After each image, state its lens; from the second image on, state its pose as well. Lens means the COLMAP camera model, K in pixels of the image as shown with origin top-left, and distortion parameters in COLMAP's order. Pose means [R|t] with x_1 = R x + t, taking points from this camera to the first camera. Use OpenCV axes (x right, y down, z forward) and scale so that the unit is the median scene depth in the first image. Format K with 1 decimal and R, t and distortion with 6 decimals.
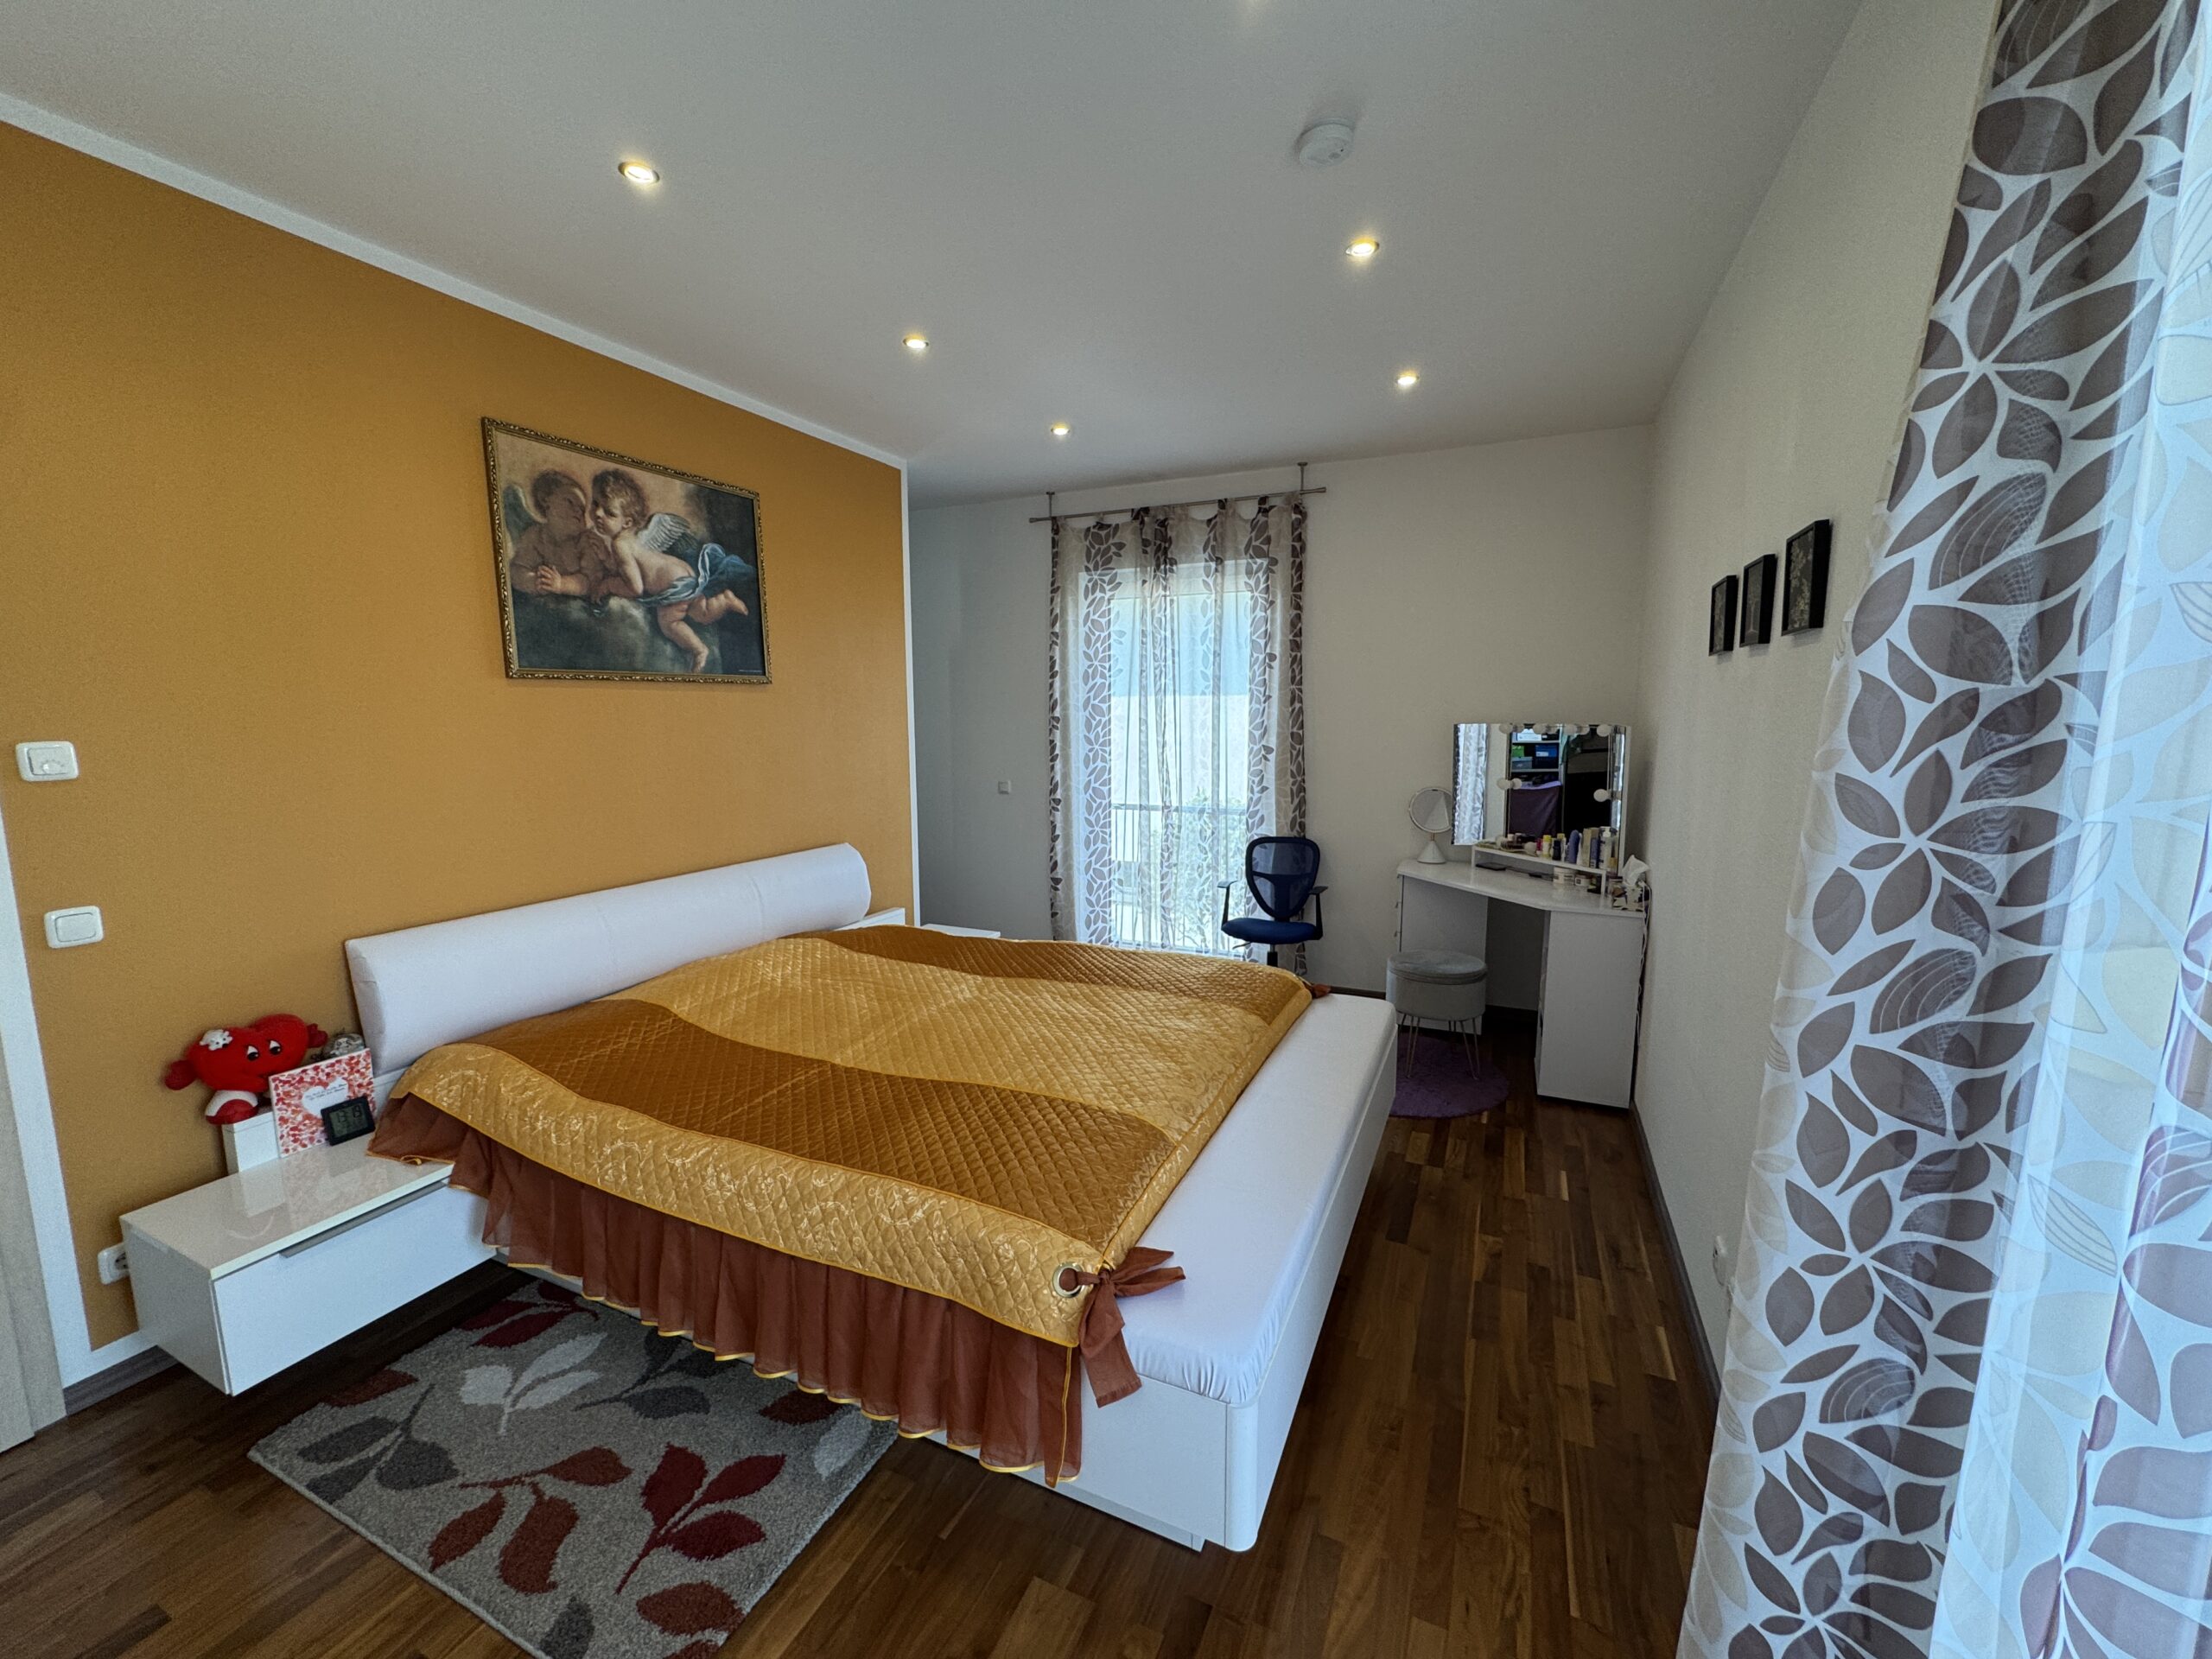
lens RADIAL K [[882.1, 0, 1109.5], [0, 882.1, 829.7], [0, 0, 1]] dist [-0.002775, 0.000461]
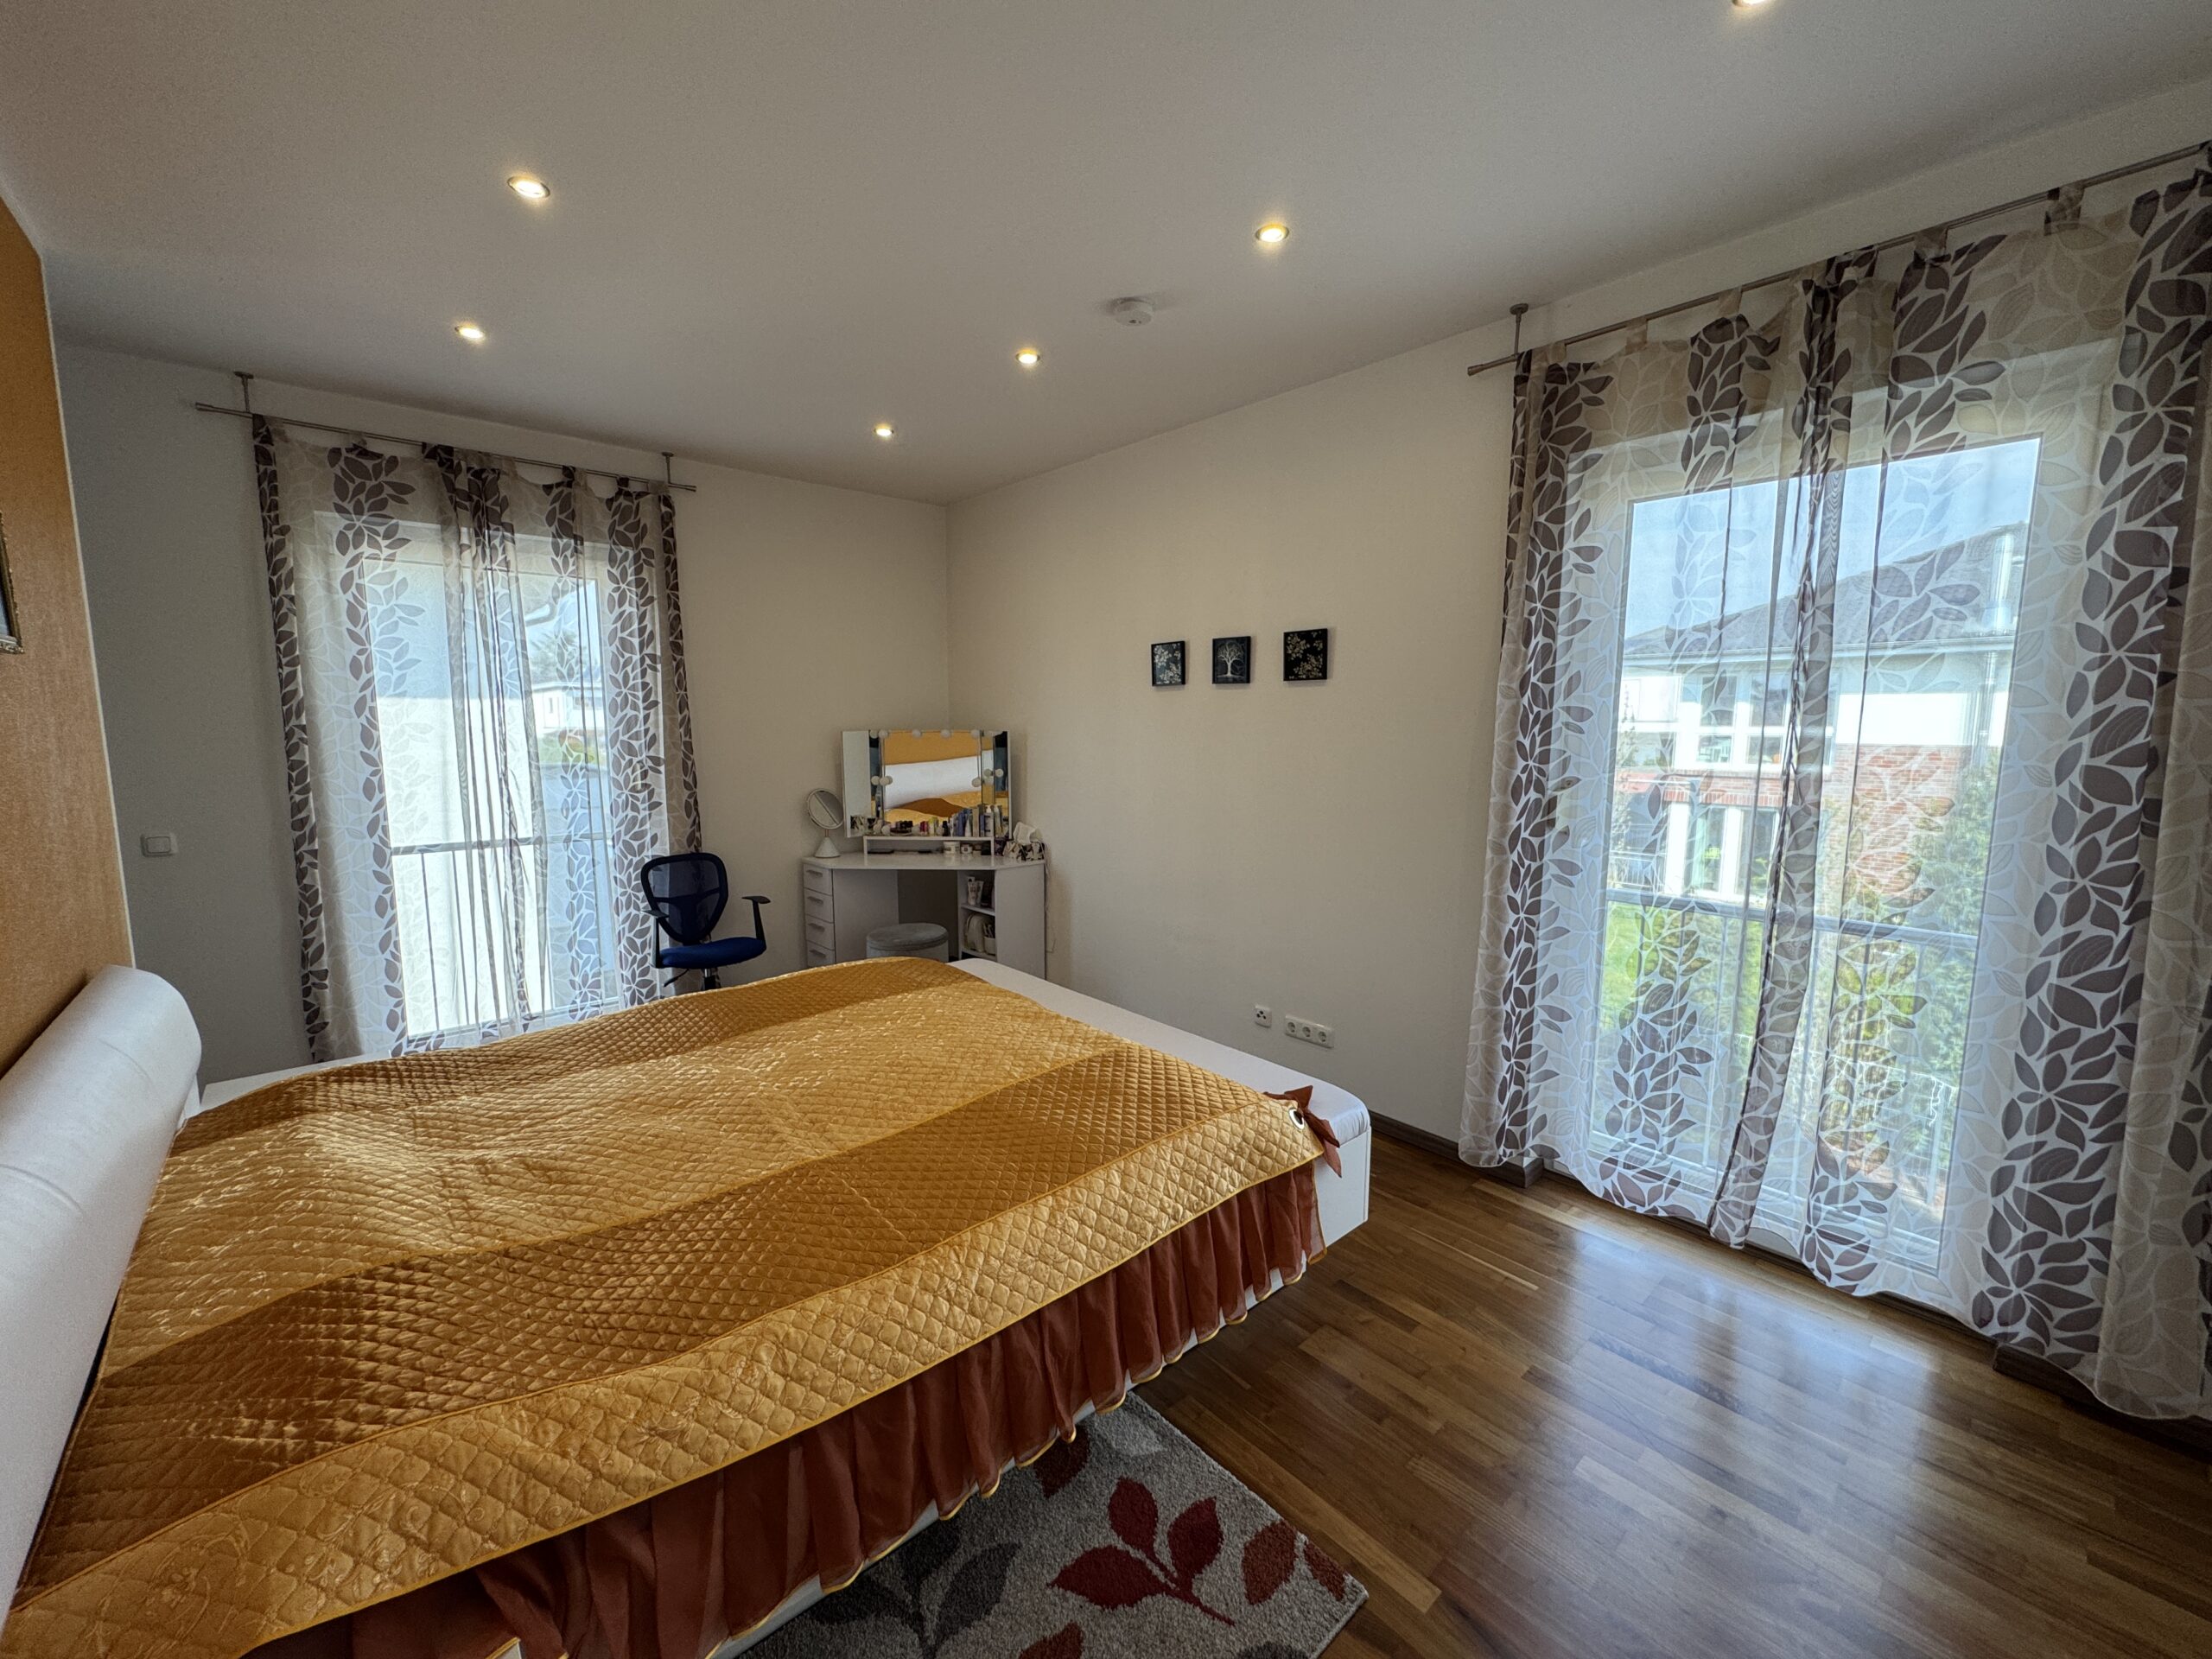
lens RADIAL K [[882.1, 0, 1108.4], [0, 882.1, 823.7], [0, 0, 1]] dist [-0.002775, 0.000461]
pose [[0.406464, -0.102257, 0.907926, -0.465984], [0.119511, 0.991130, 0.058125, -0.024632], [-0.905817, 0.084882, 0.415080, 0.216104]]
